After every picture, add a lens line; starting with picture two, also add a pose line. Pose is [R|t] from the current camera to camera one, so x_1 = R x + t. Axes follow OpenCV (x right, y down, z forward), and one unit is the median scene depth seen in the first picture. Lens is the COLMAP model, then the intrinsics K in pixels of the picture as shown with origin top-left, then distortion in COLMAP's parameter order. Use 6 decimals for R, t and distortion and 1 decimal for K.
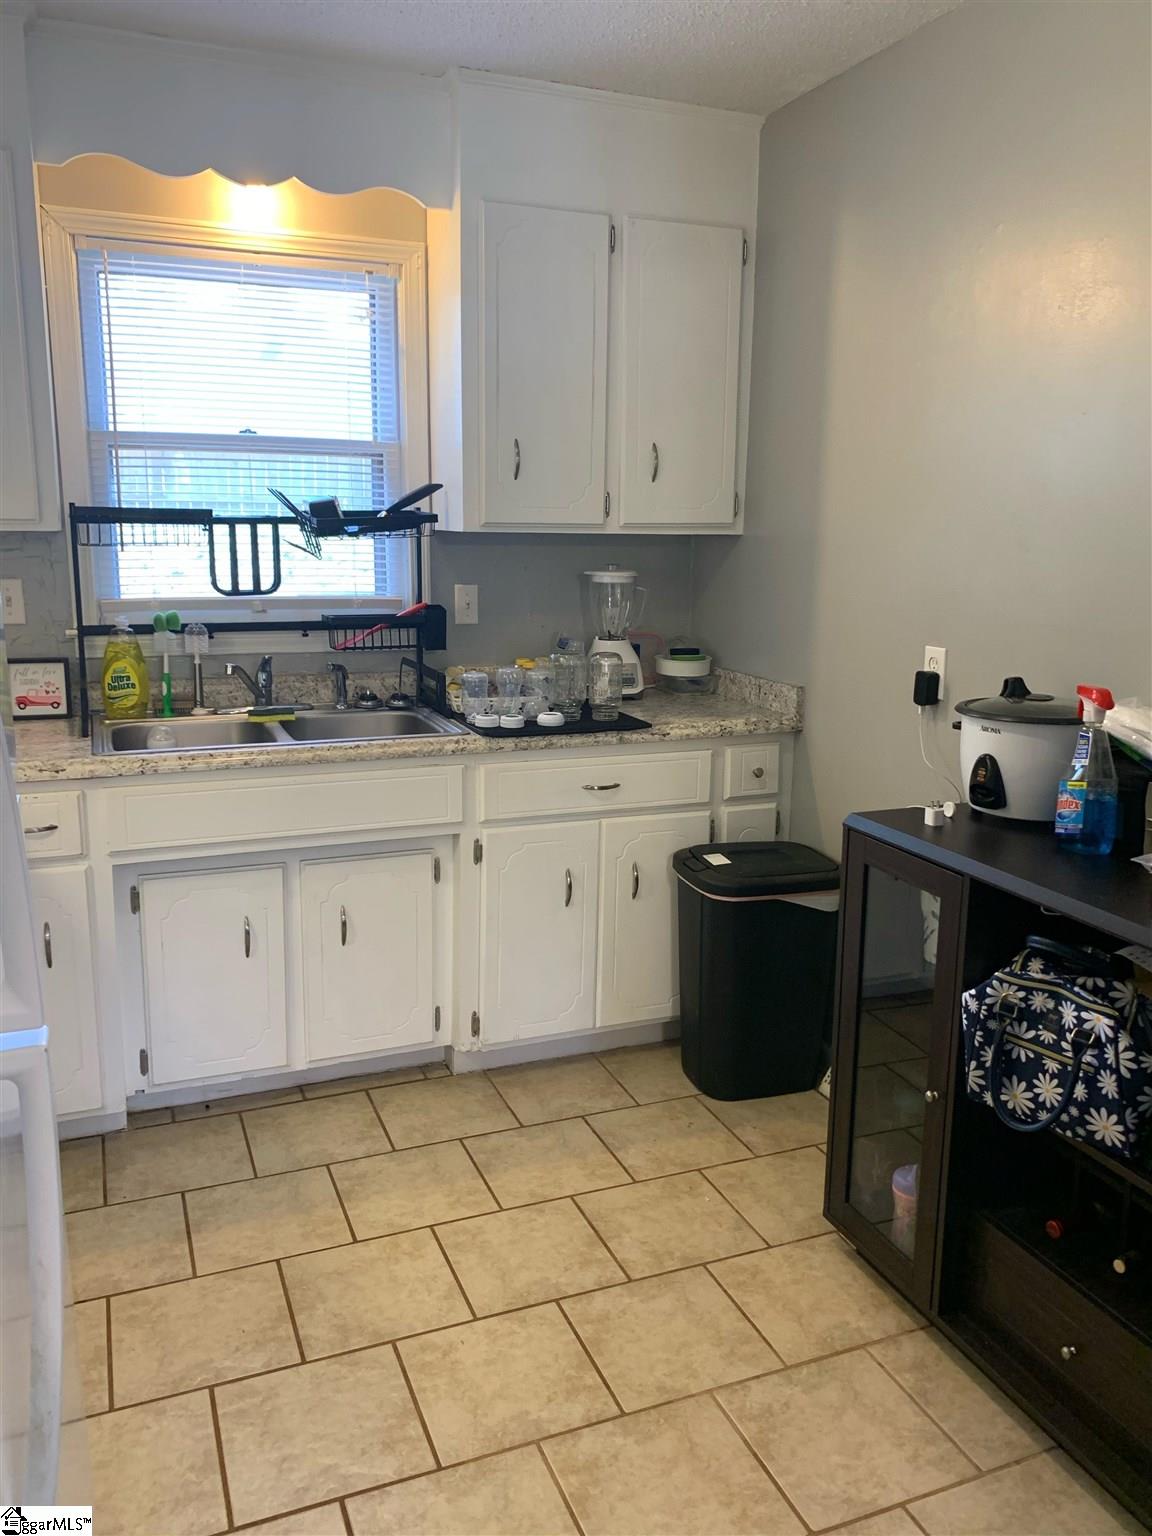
lens RADIAL K [[1191.9, 0, 581.0], [0, 1191.9, 746.2], [0, 0, 1]] dist [0.091946, -0.180128]
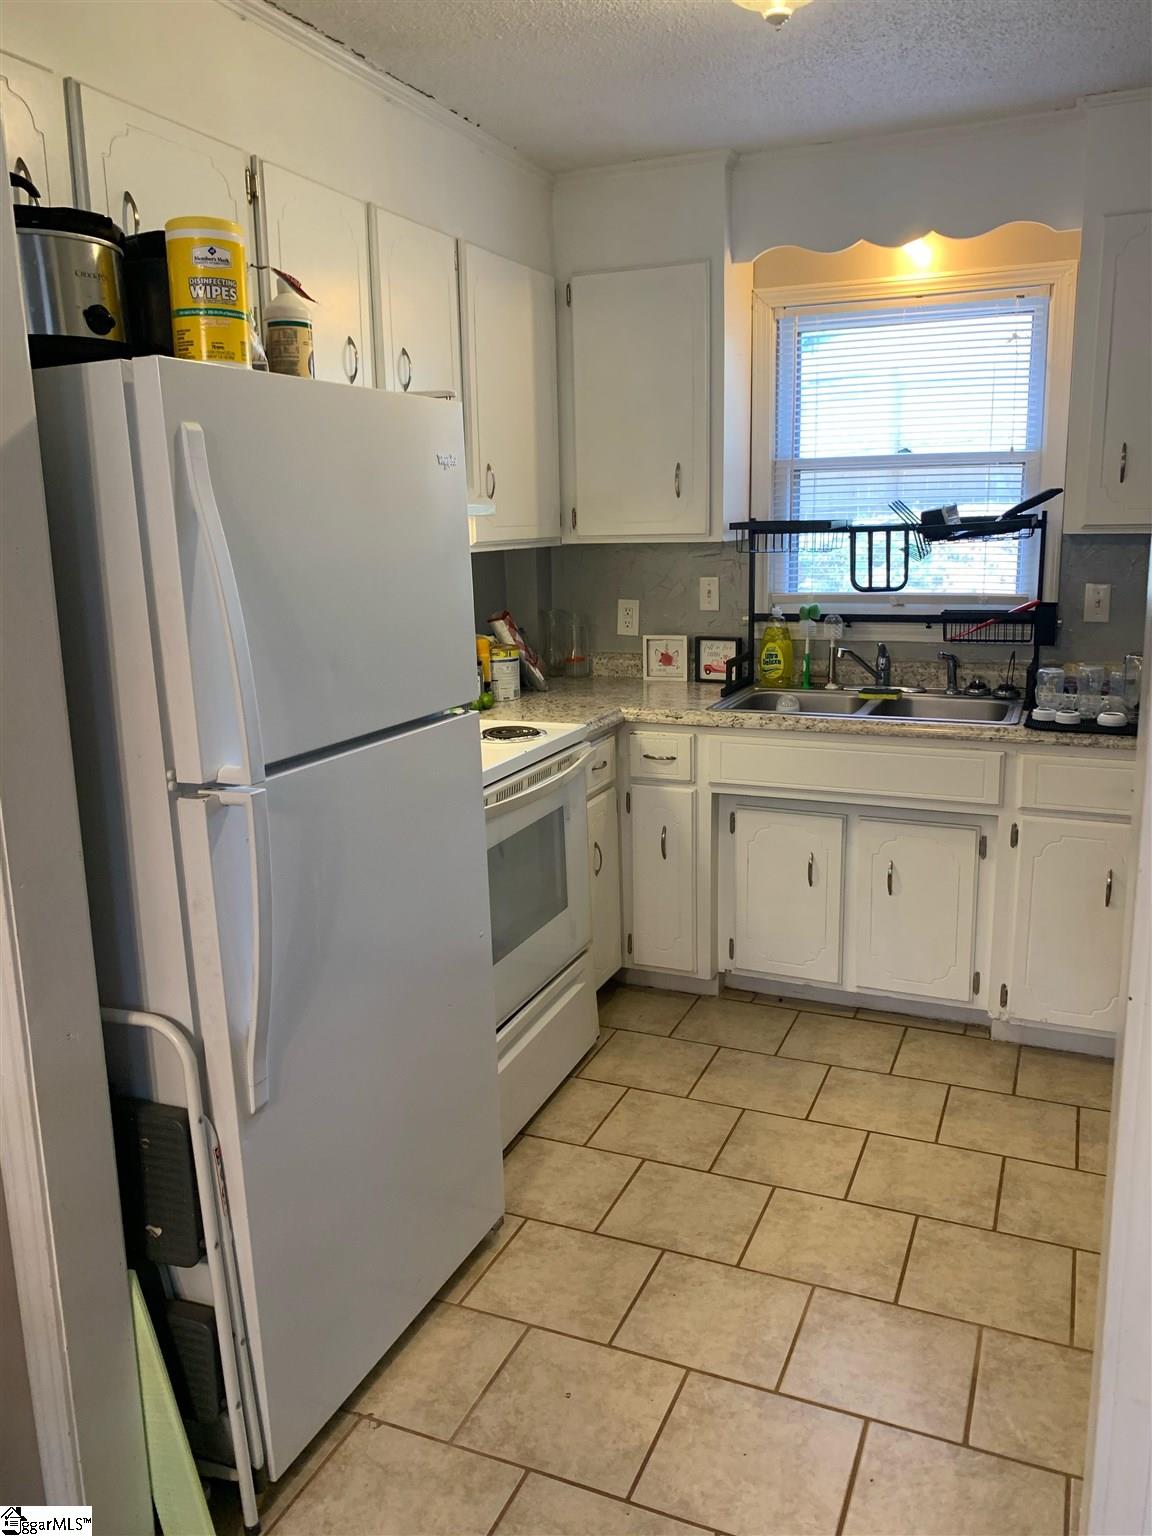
lens RADIAL K [[1191.9, 0, 581.0], [0, 1191.9, 746.2], [0, 0, 1]] dist [0.091946, -0.180128]
pose [[0.701909, 0.111893, -0.703423, 0.378882], [-0.105135, 0.993042, 0.053054, -0.006861], [0.704465, 0.036715, 0.708788, -0.037863]]
